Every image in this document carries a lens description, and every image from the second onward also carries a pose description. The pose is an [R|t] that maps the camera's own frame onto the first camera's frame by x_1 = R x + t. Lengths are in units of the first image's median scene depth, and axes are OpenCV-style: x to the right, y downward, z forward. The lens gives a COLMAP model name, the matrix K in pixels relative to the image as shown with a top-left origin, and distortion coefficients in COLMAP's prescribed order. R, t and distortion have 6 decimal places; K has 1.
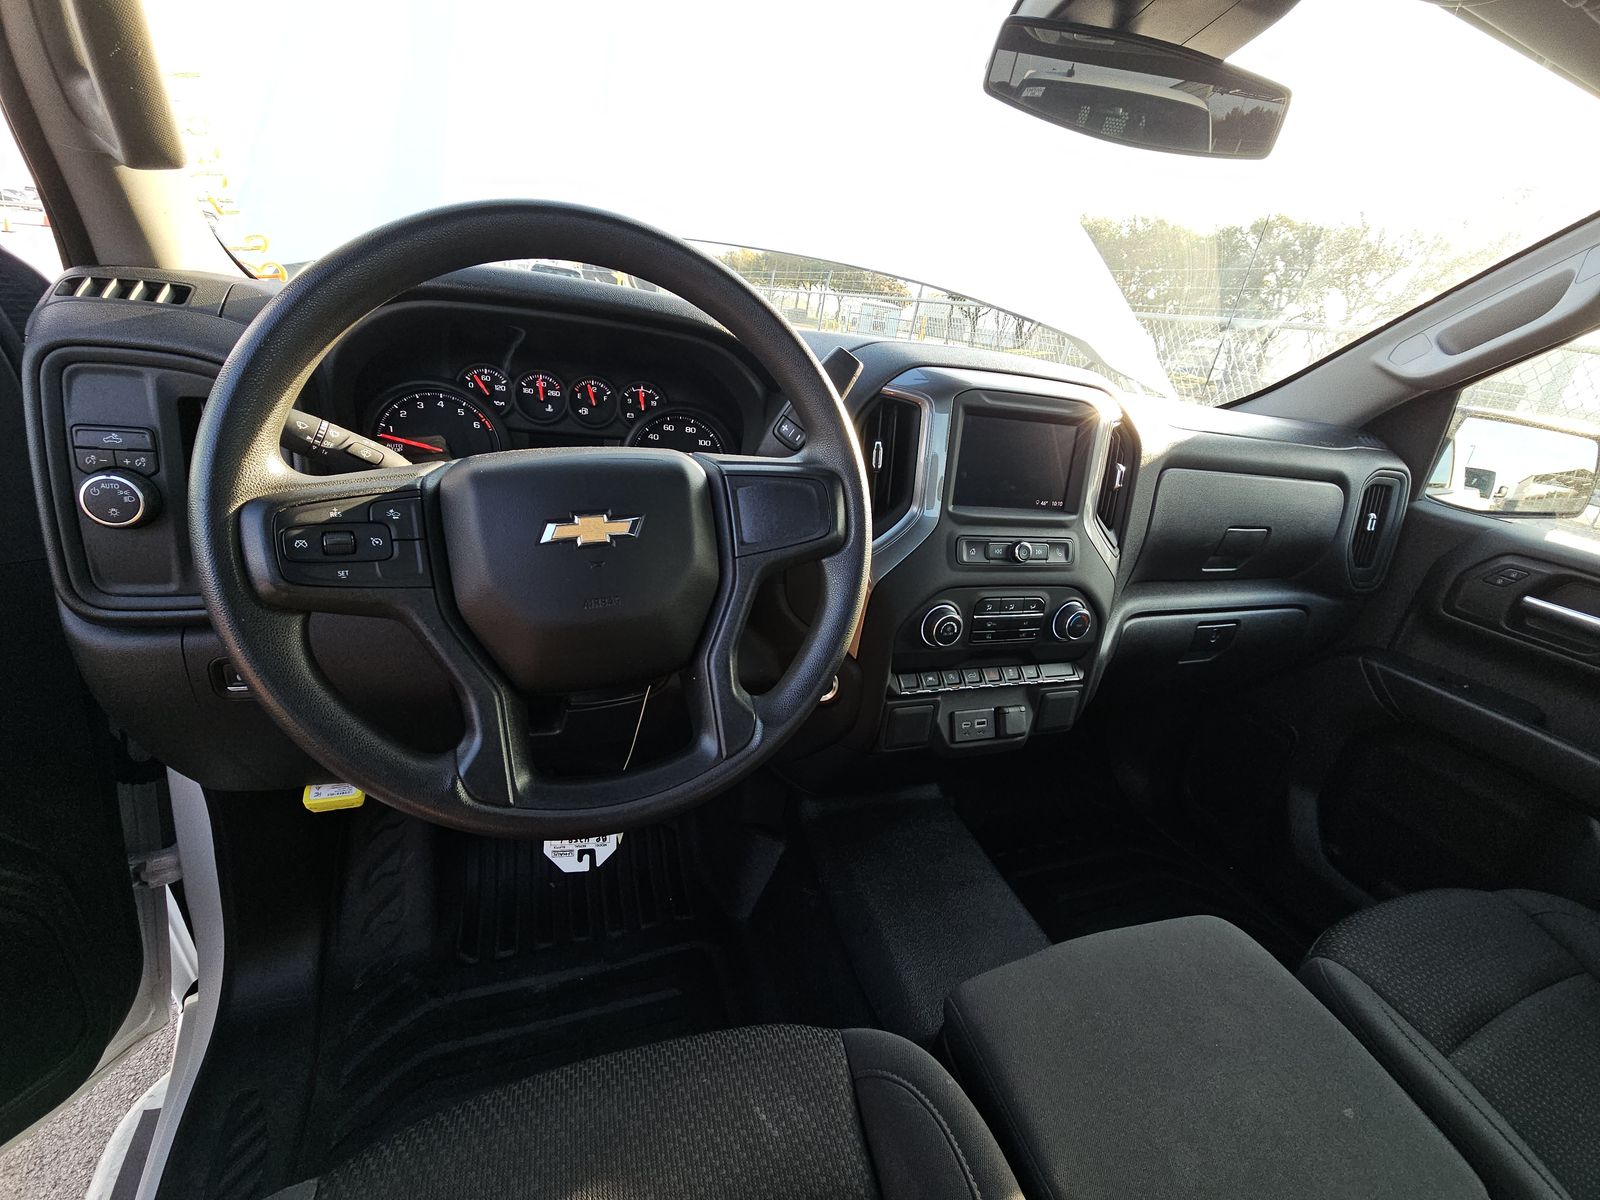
lens RADIAL K [[653.0, 0, 798.7], [0, 653.0, 606.8], [0, 0, 1]] dist [0.004210, -0.004950]
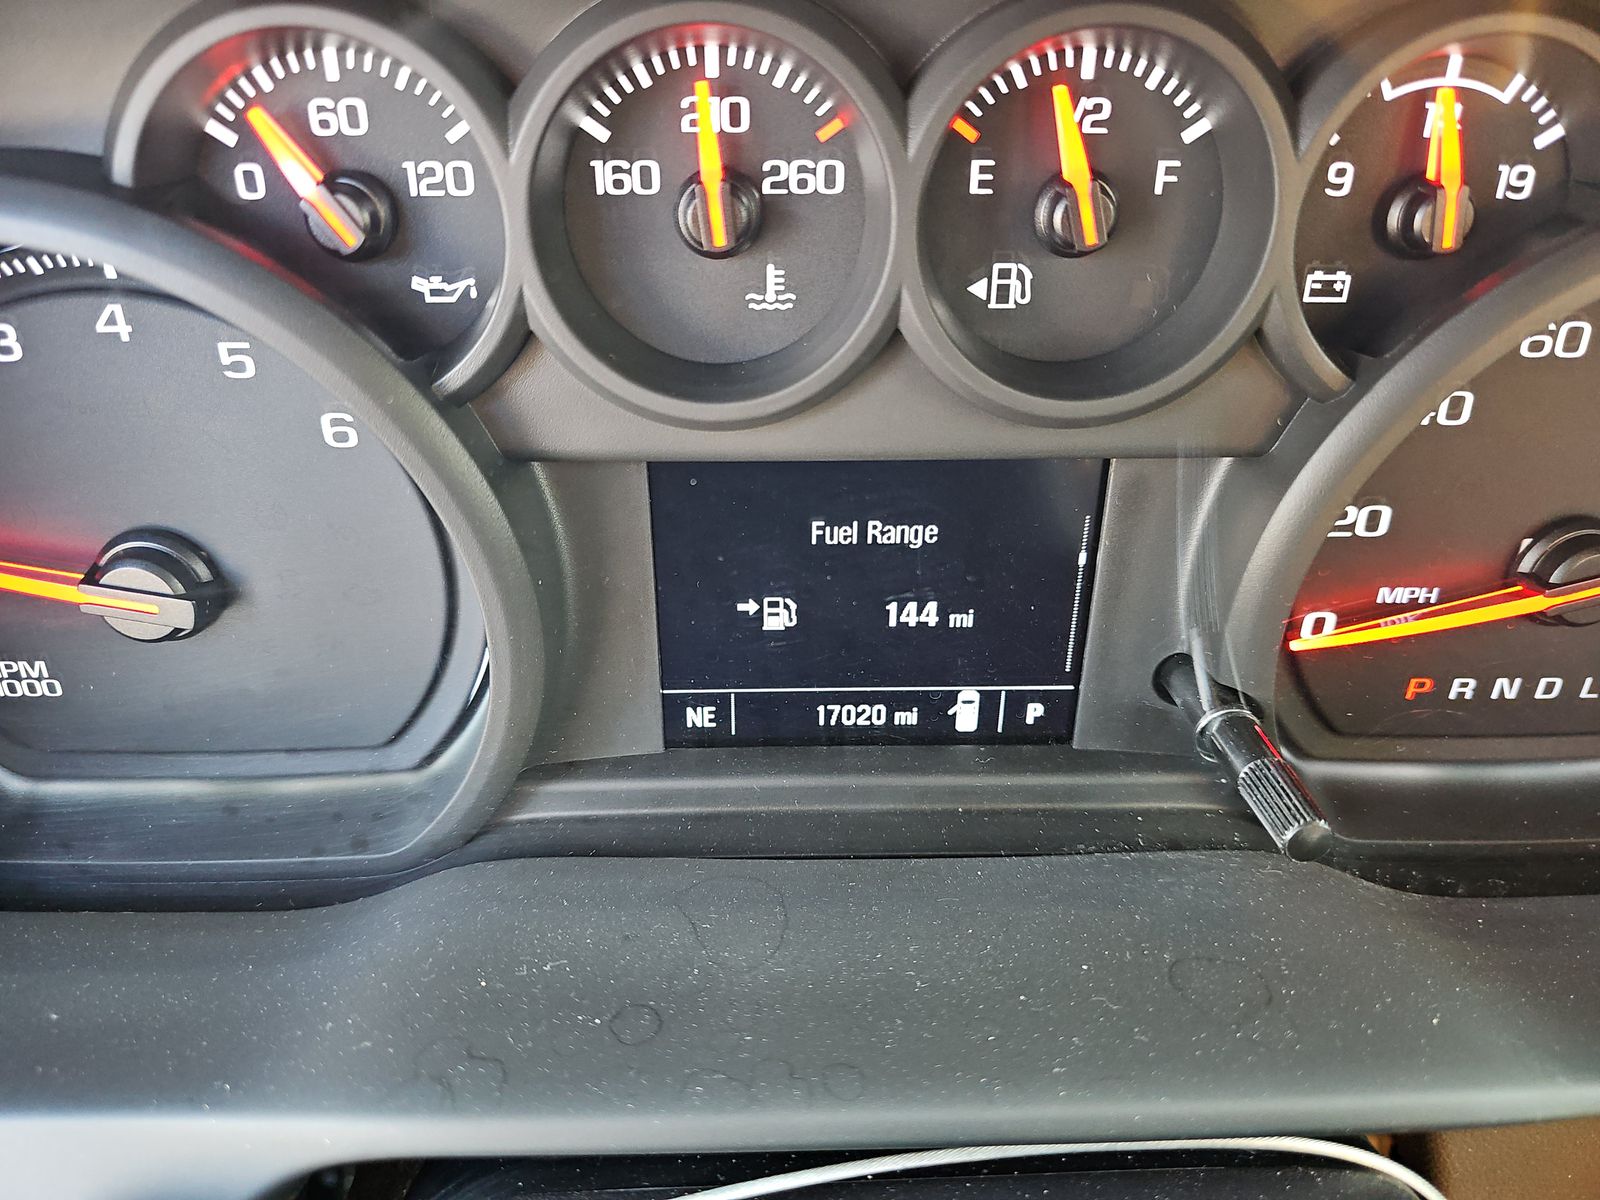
lens RADIAL K [[1042.1, 0, 786.4], [0, 1042.1, 603.3], [0, 0, 1]] dist [-0.023522, -0.003934]
pose [[0.930664, 0.085851, -0.355660, -0.295444], [-0.013950, 0.979700, 0.199983, -0.284149], [0.365609, -0.181155, 0.912969, 0.790435]]
